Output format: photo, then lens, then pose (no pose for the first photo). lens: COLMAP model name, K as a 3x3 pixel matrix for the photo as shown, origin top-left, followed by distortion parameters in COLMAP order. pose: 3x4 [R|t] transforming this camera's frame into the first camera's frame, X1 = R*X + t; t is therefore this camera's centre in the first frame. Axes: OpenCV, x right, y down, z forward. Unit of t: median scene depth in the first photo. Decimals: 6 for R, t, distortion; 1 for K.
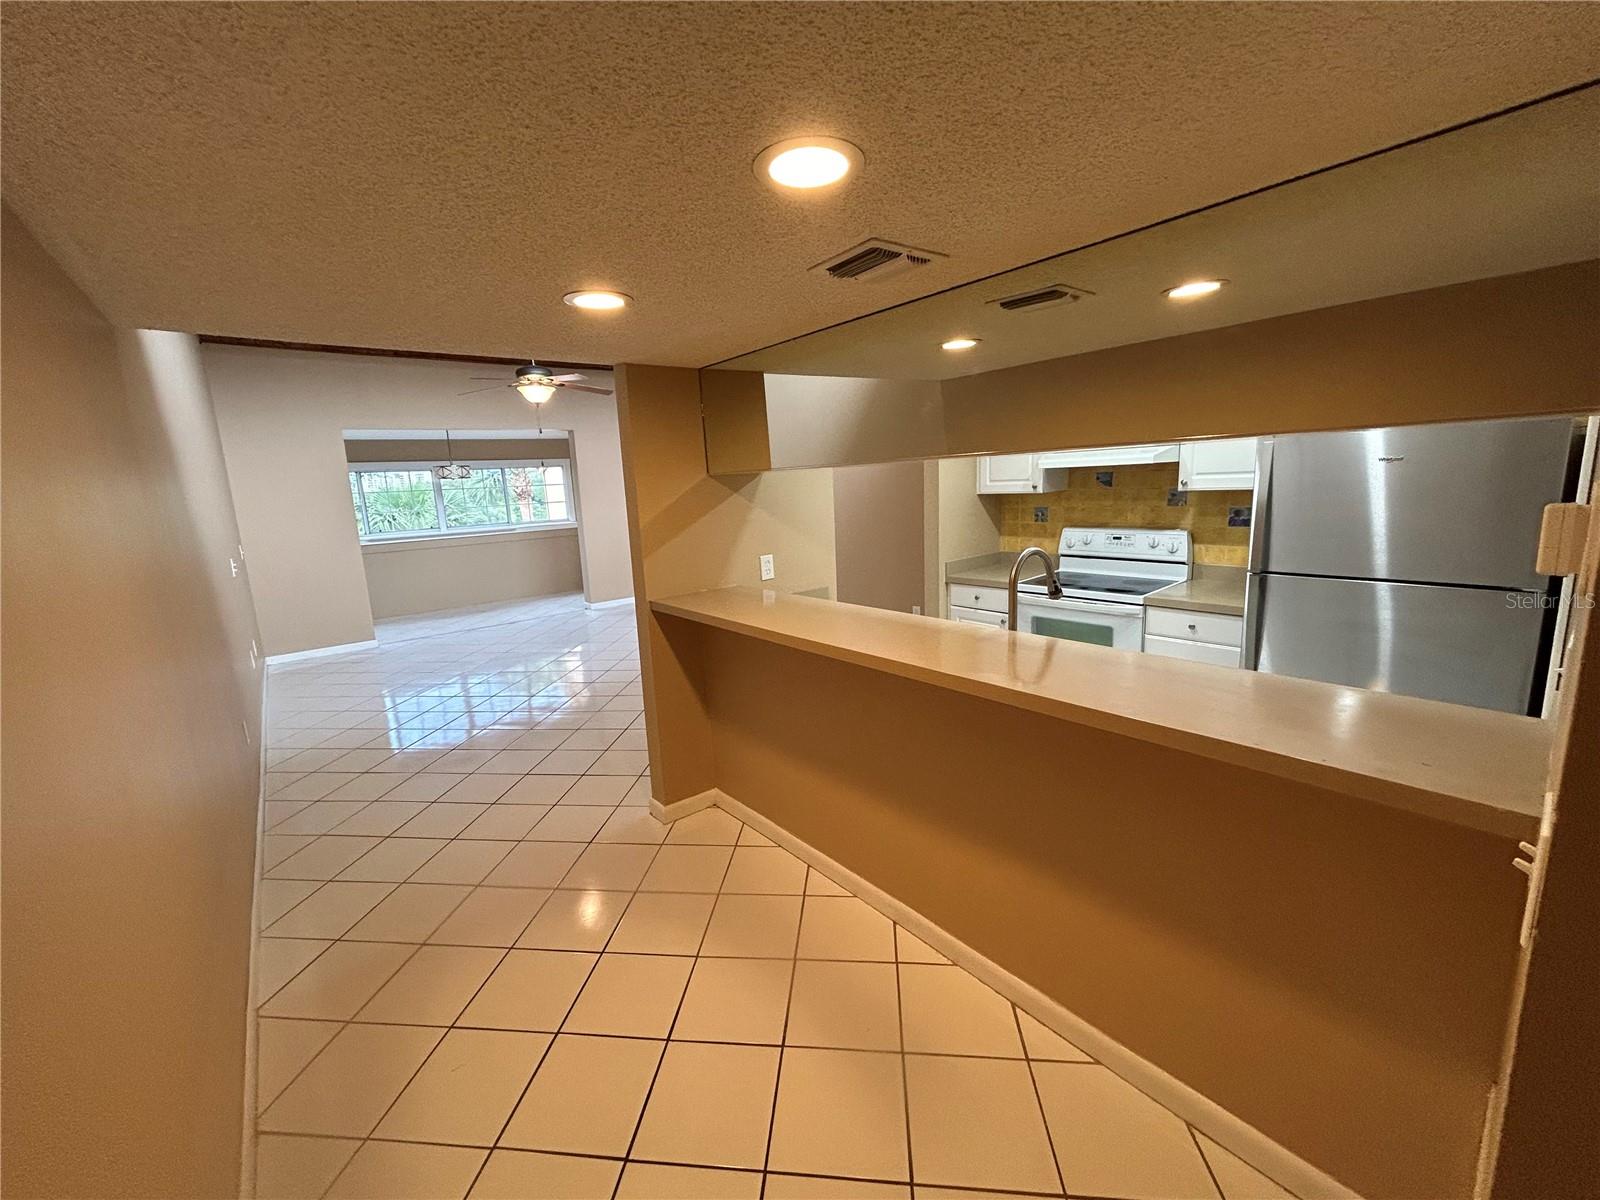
lens RADIAL K [[644.7, 0, 803.2], [0, 644.7, 596.3], [0, 0, 1]] dist [0.001661, 0.000008]
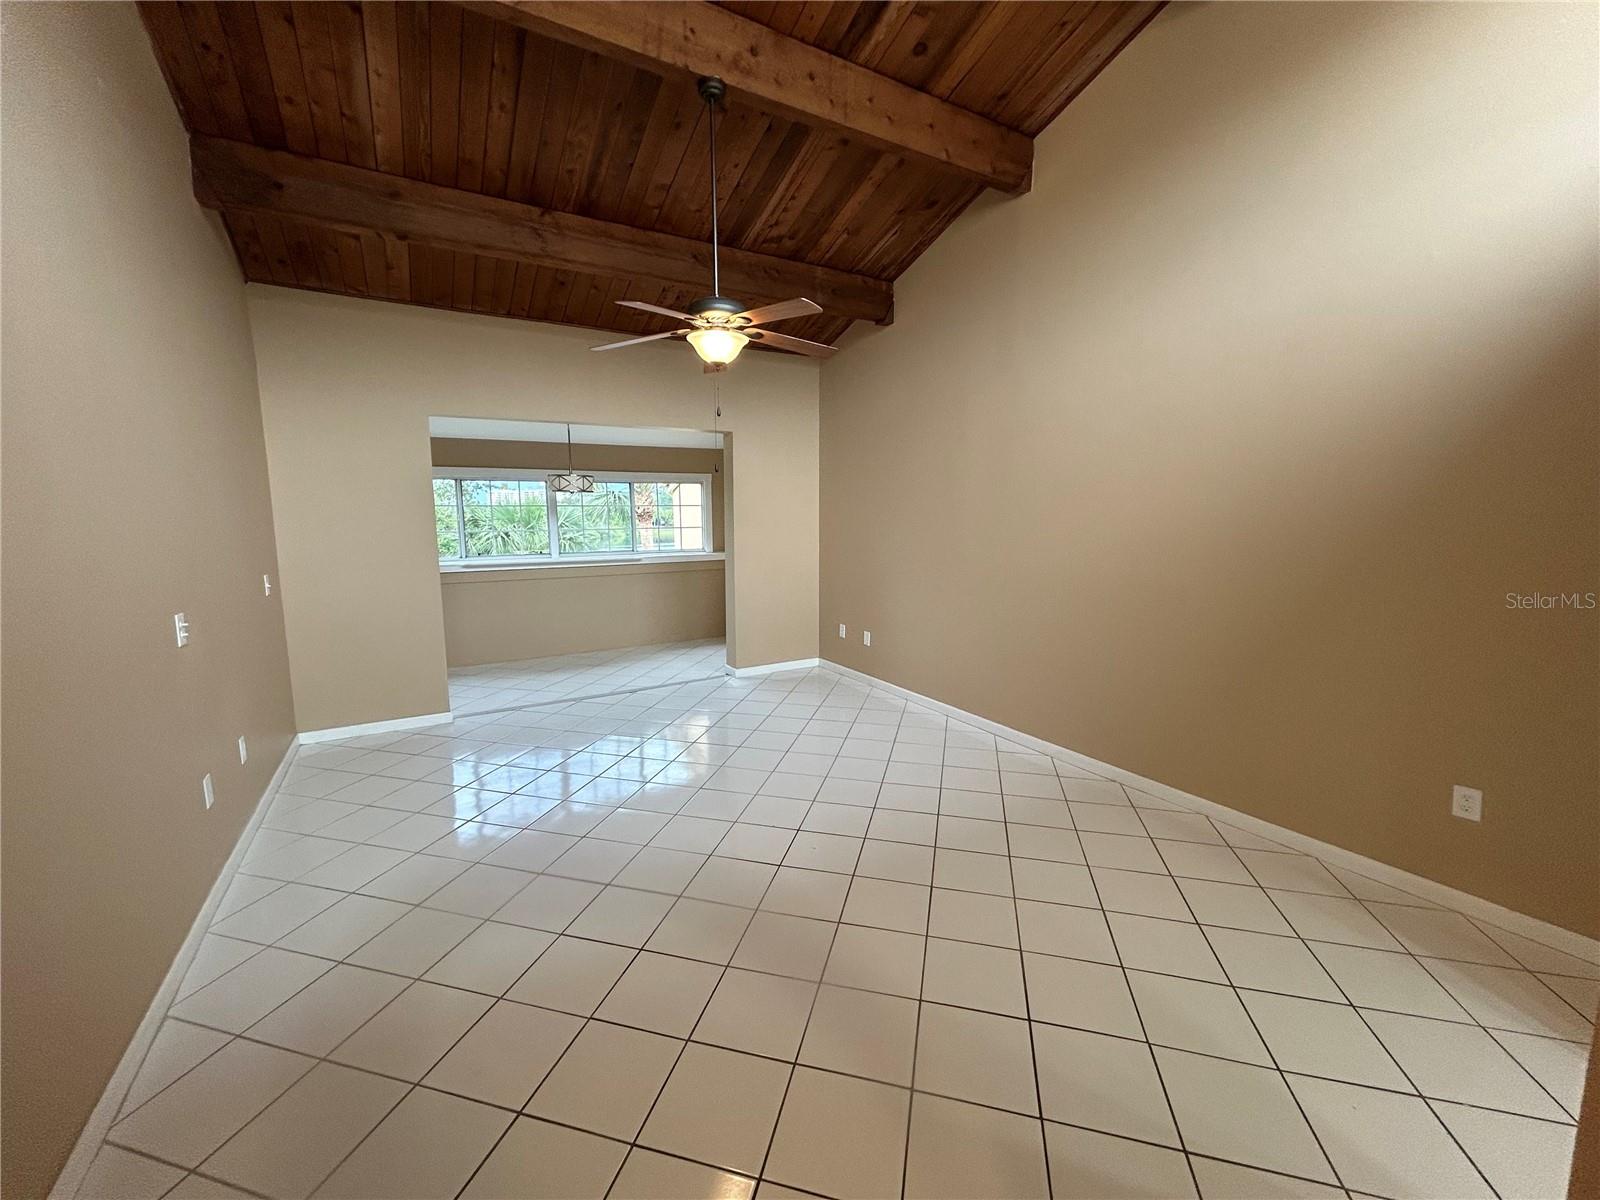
lens RADIAL K [[644.7, 0, 803.7], [0, 644.7, 599.0], [0, 0, 1]] dist [0.001661, 0.000008]
pose [[0.987986, 0.061689, -0.141698, -0.146723], [-0.067383, 0.997087, -0.035744, -0.044729], [0.139080, 0.044863, 0.989264, 0.273722]]
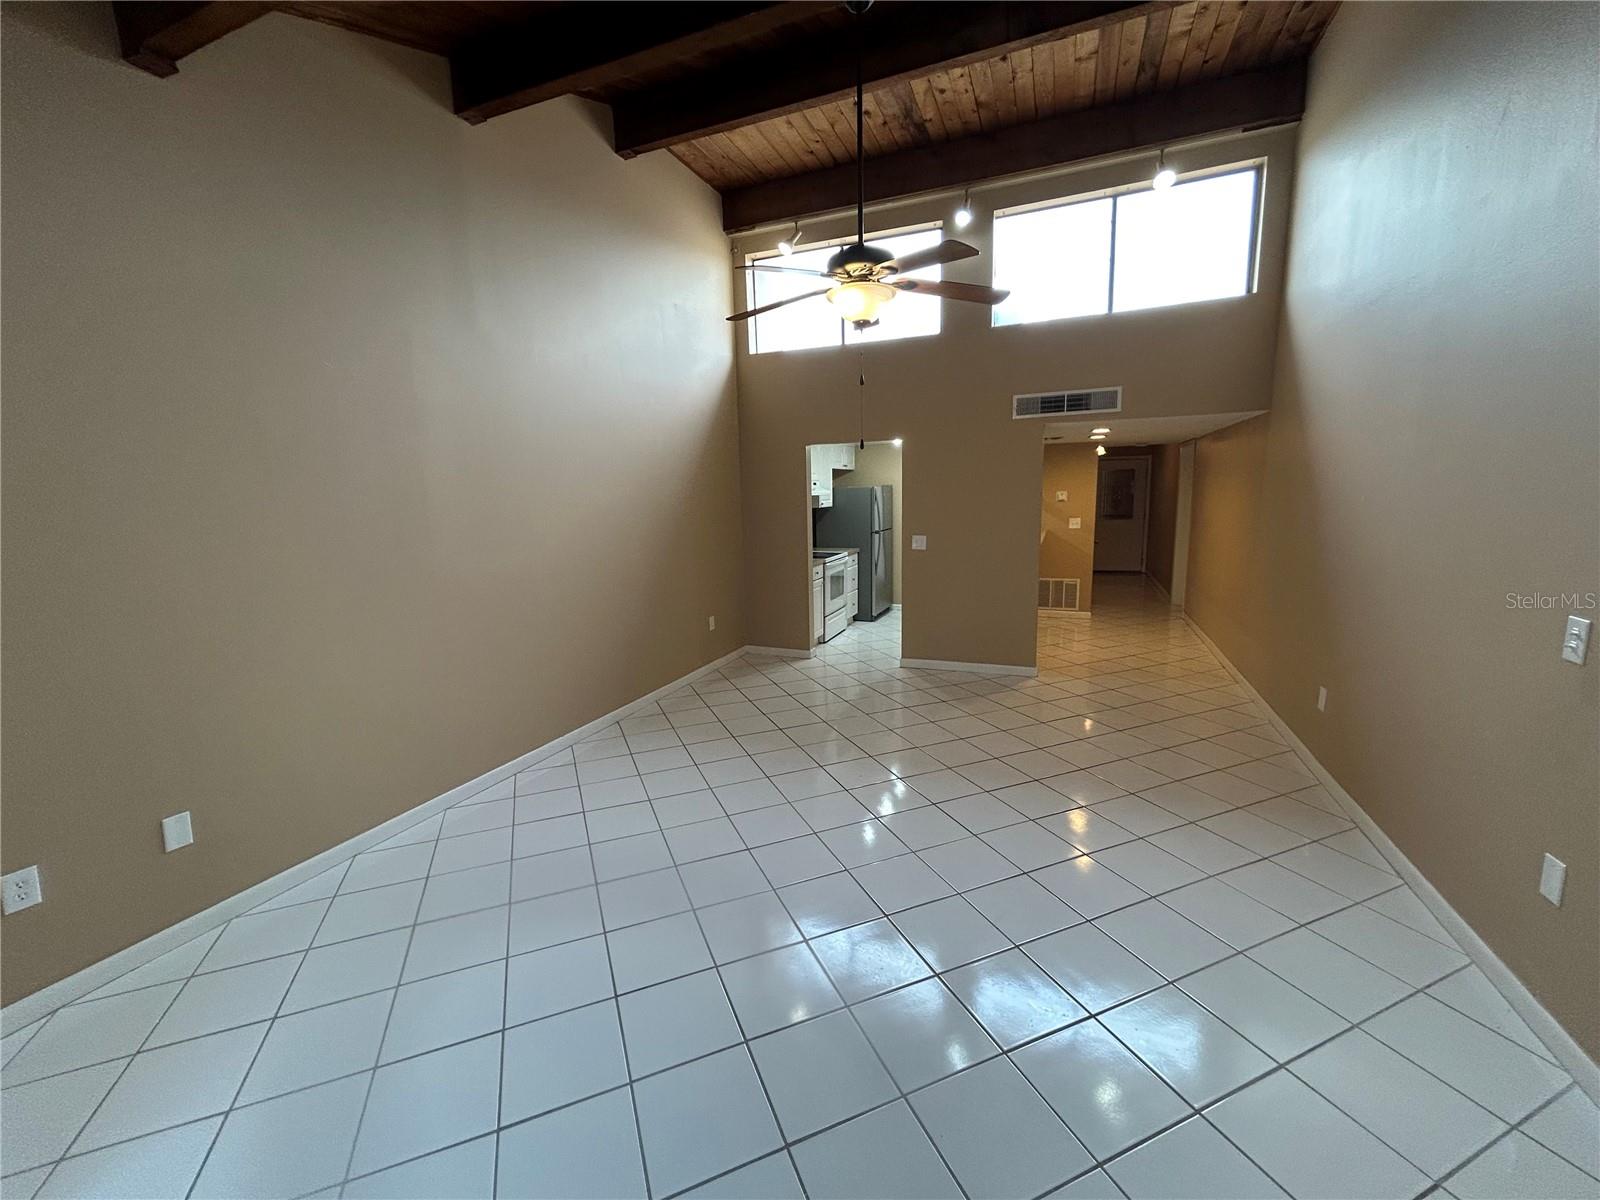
lens RADIAL K [[644.7, 0, 797.1], [0, 644.7, 600.3], [0, 0, 1]] dist [0.001661, 0.000008]
pose [[-0.459858, -0.093551, 0.883051, -3.117835], [0.202595, 0.957155, 0.206905, -0.703482], [-0.864573, 0.274048, -0.421202, 4.455864]]
